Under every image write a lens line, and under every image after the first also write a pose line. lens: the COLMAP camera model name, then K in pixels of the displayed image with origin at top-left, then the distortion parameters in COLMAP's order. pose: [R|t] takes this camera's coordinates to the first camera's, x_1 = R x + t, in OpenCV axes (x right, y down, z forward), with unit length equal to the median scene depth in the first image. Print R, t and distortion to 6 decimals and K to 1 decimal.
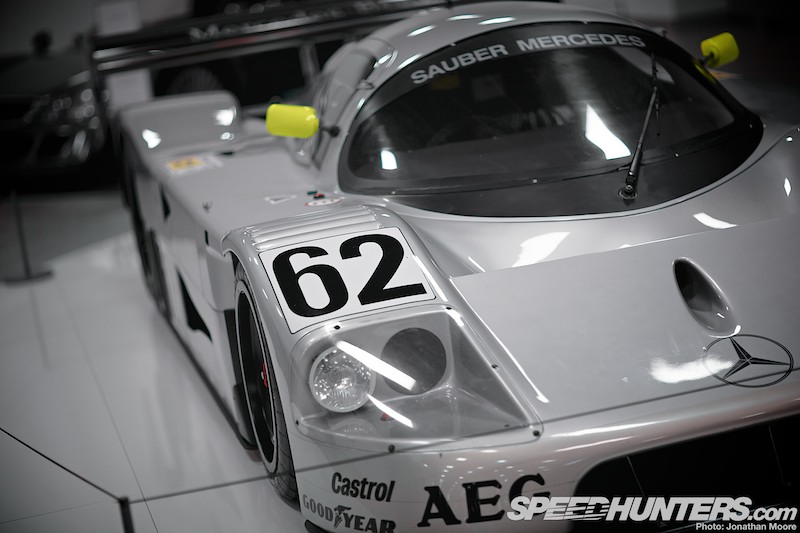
lens RADIAL K [[1981.8, 0, 401.0], [0, 1981.8, 265.5], [0, 0, 1]] dist [-0.176379, 0.000000]
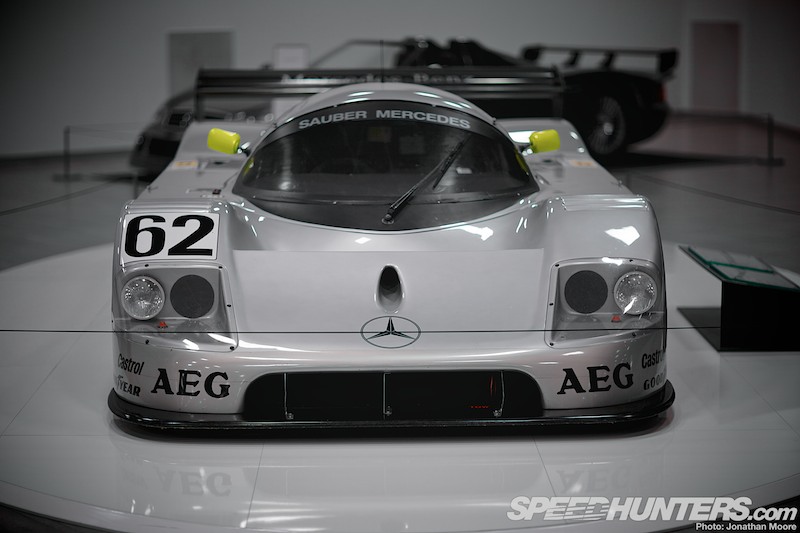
lens RADIAL K [[1981.8, 0, 397.3], [0, 1981.8, 267.2], [0, 0, 1]] dist [-0.176379, 0.000000]
pose [[0.965534, 0.171429, -0.195846, 0.413501], [-0.177599, 0.984000, -0.014256, 0.017396], [0.190268, 0.048547, 0.980531, -0.437130]]
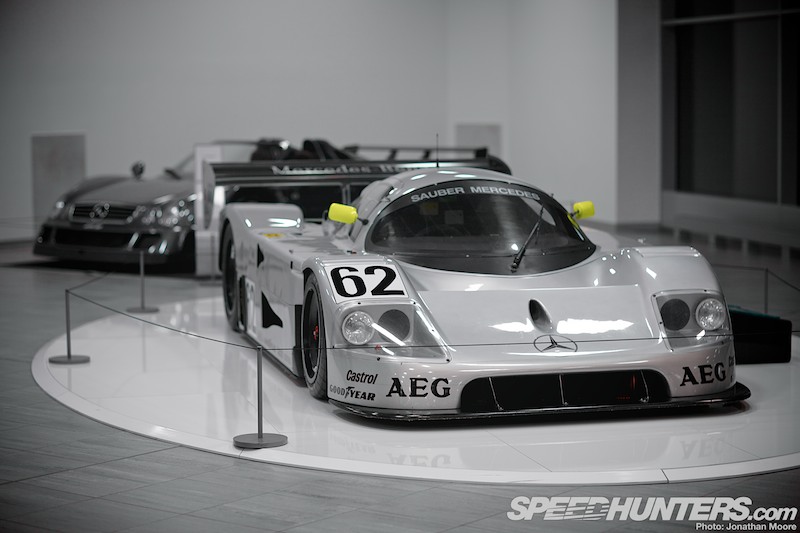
lens RADIAL K [[1981.8, 0, 401.5], [0, 1981.8, 265.3], [0, 0, 1]] dist [-0.176379, 0.000000]
pose [[0.990279, 0.139045, 0.003639, -0.001742], [-0.137952, 0.985164, -0.102083, 0.173923], [-0.017779, 0.100588, 0.994769, -0.926002]]
